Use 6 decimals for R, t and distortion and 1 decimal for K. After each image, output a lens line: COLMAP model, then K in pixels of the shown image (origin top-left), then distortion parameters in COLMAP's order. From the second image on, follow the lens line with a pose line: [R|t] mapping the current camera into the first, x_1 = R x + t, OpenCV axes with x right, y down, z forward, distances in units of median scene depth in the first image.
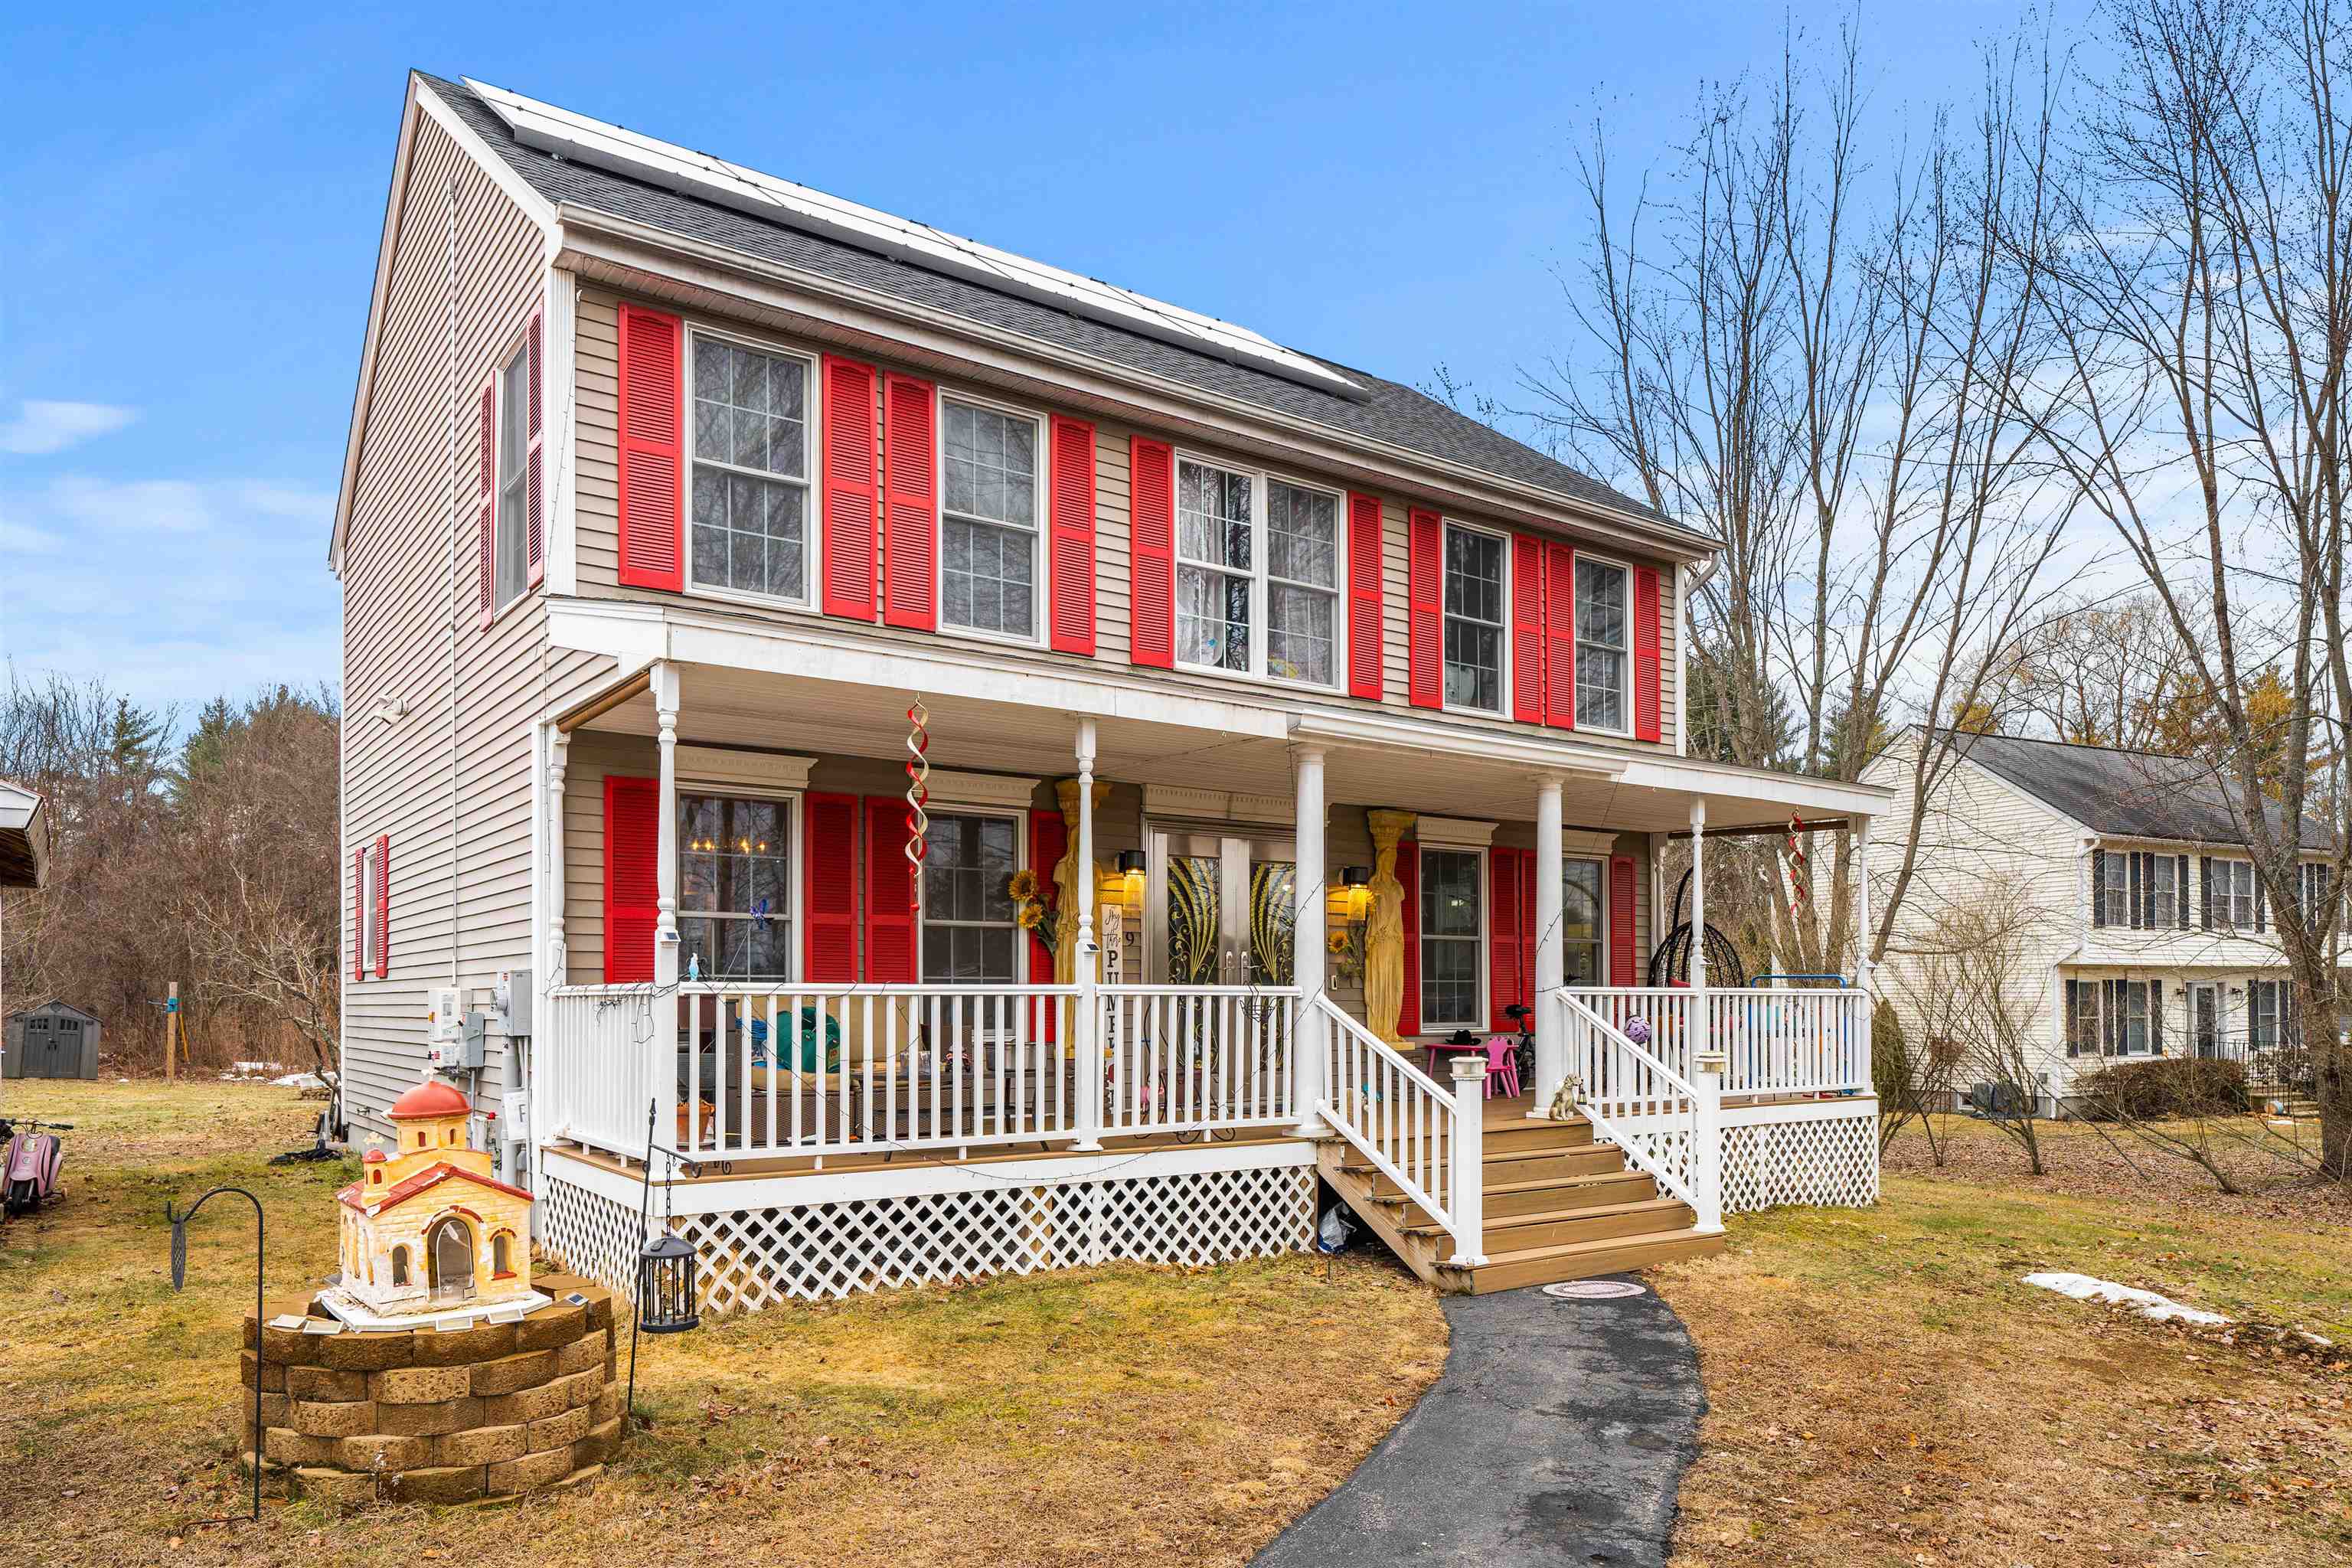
lens RADIAL K [[1541.0, 0, 1178.9], [0, 1541.0, 993.7], [0, 0, 1]] dist [-0.005746, -0.000371]
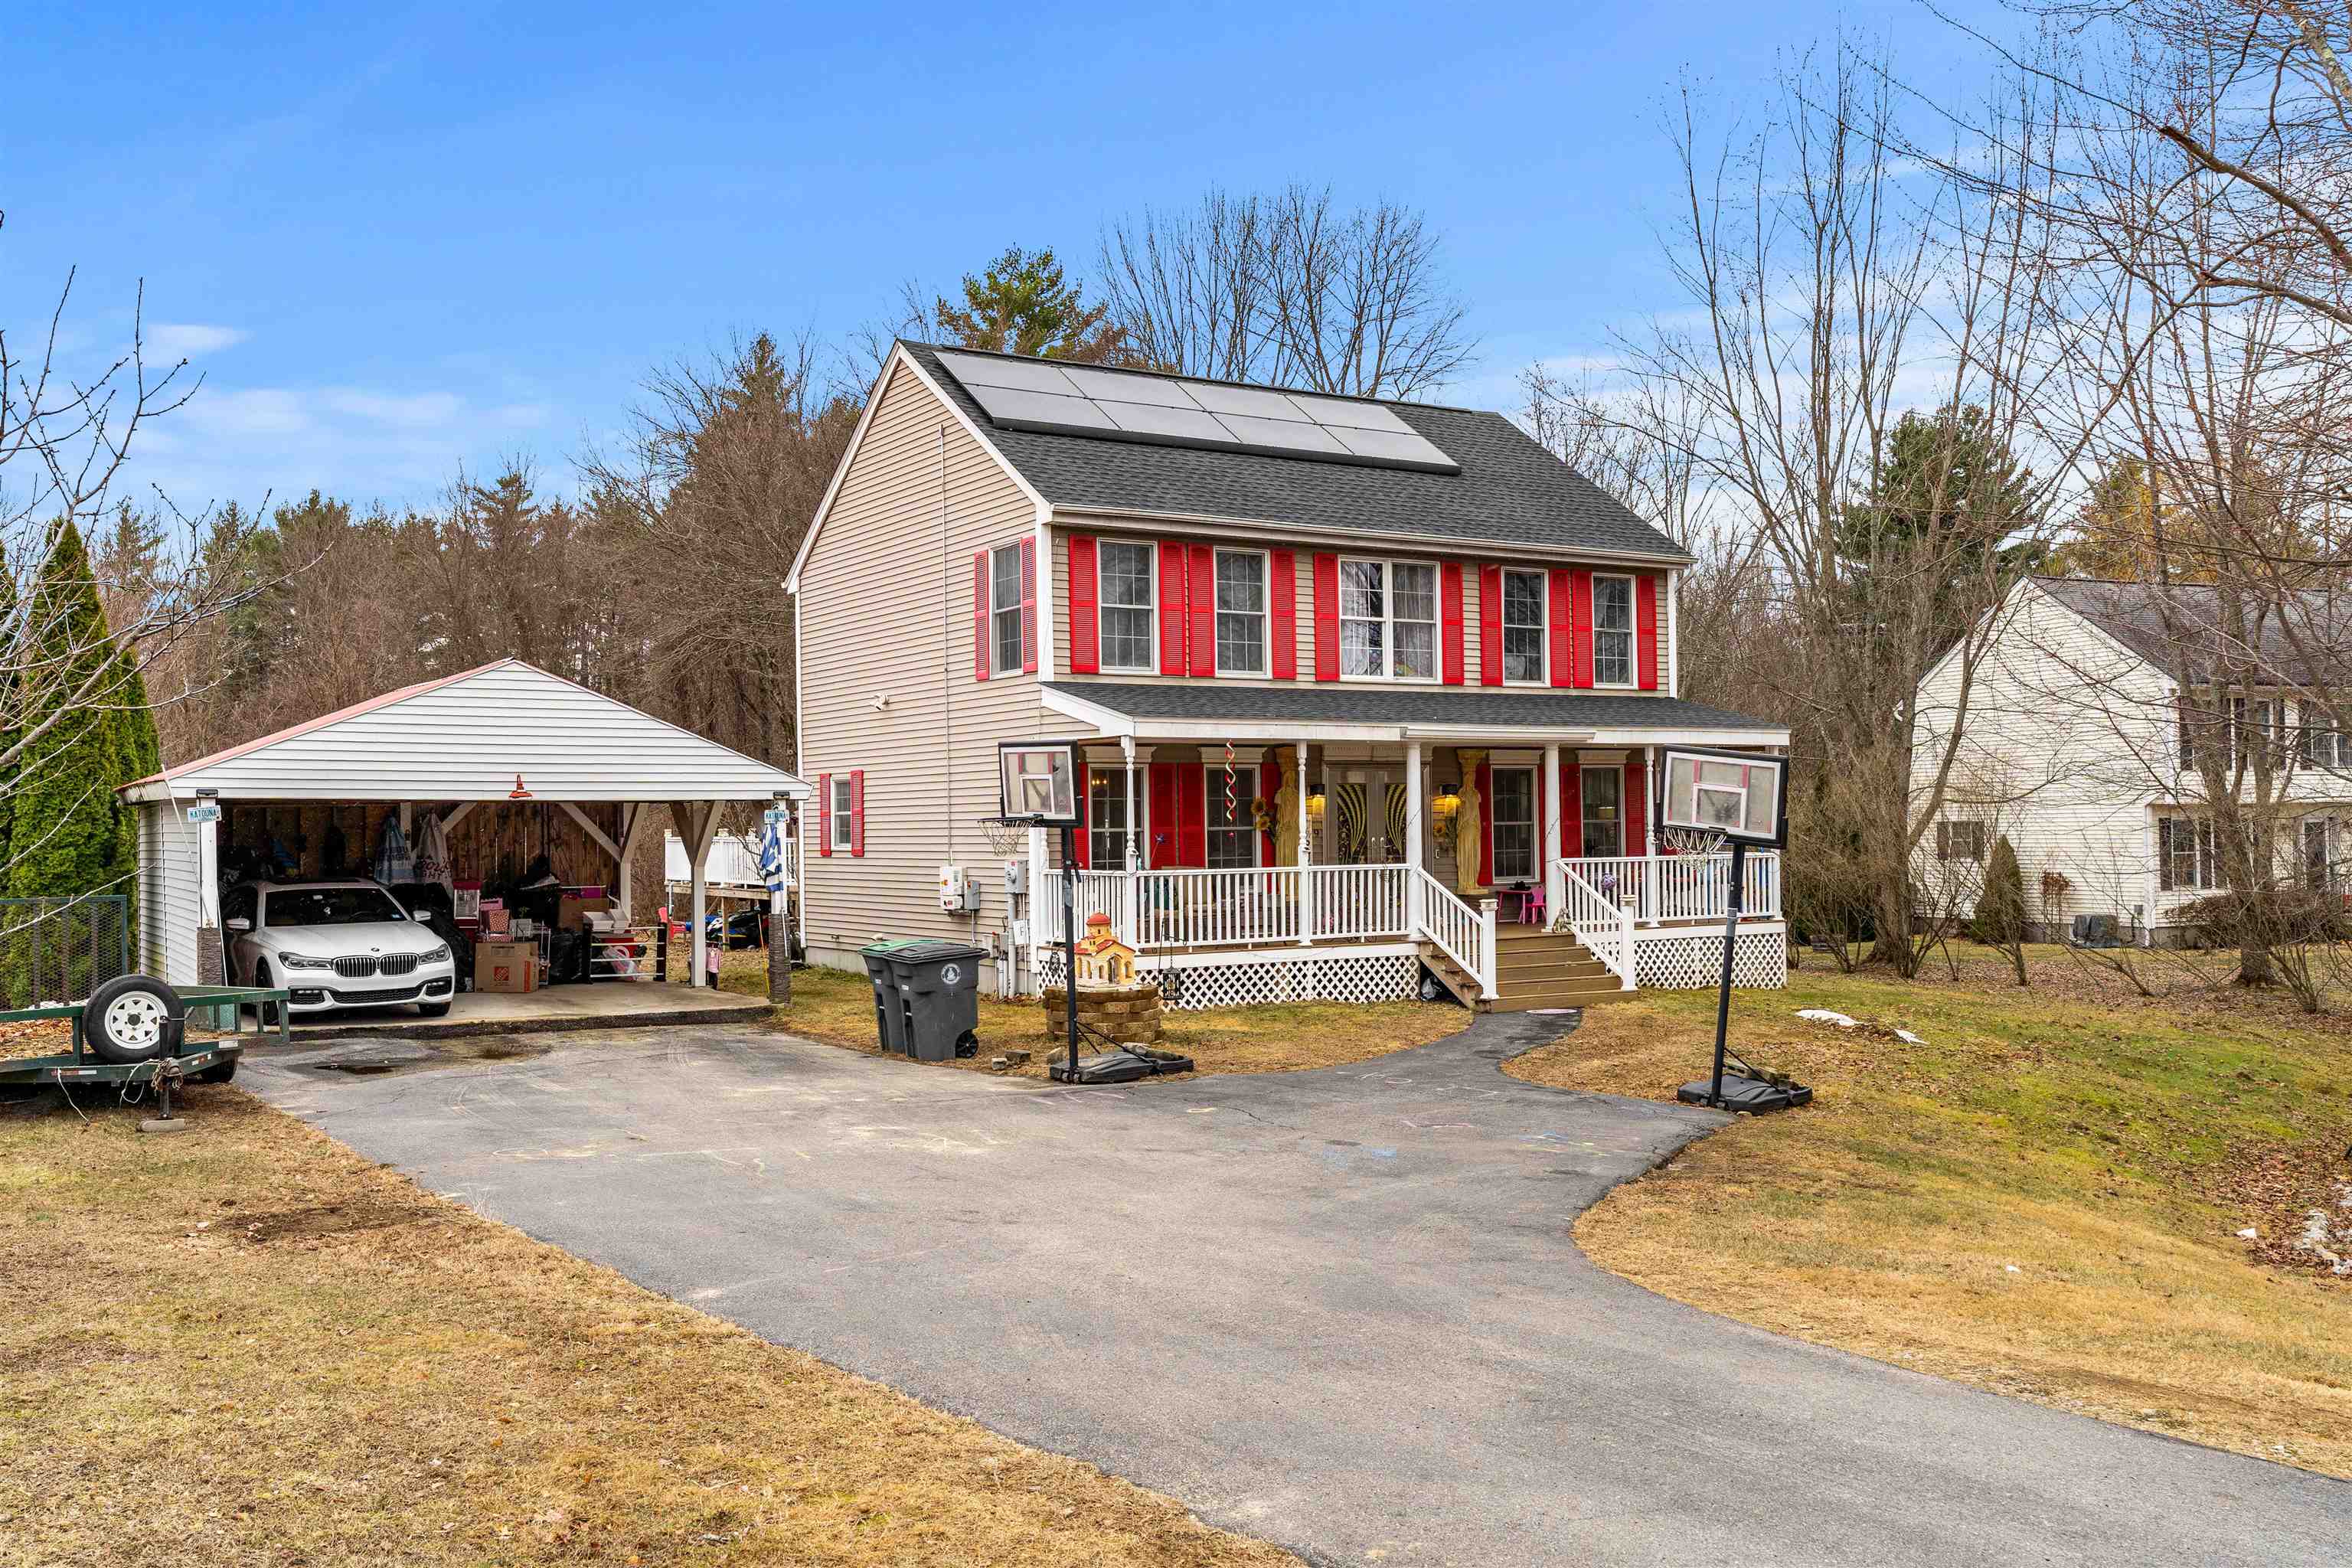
lens RADIAL K [[2034.6, 0, 1167.8], [0, 2034.6, 794.1], [0, 0, 1]] dist [0.015559, -0.008953]
pose [[0.997240, -0.013401, -0.073022, -0.035946], [0.012793, 0.999880, -0.008777, -0.072656], [0.073131, 0.007819, 0.997292, -1.561077]]
